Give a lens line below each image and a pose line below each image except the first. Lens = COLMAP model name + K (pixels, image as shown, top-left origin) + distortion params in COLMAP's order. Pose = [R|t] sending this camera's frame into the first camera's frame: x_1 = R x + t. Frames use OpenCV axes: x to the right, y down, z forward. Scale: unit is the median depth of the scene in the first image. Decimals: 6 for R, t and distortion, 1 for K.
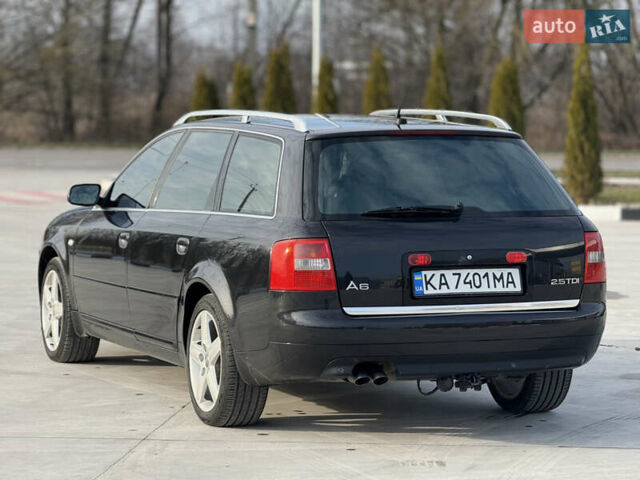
lens RADIAL K [[2050.1, 0, 320.0], [0, 2050.1, 240.0], [0, 0, 1]] dist [-0.123867, -0.667268]
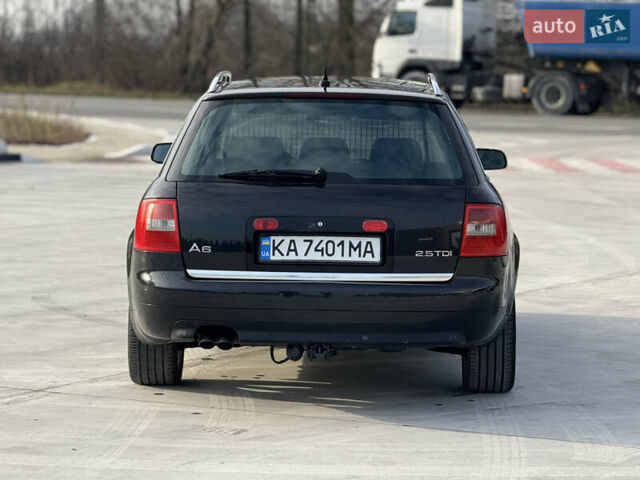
lens RADIAL K [[2050.1, 0, 320.0], [0, 2050.1, 240.0], [0, 0, 1]] dist [-0.123867, -0.667268]
pose [[0.935710, 0.040472, -0.350440, 0.411568], [-0.034977, 0.999146, 0.021999, -0.005278], [0.351031, -0.008327, 0.936327, 0.093061]]
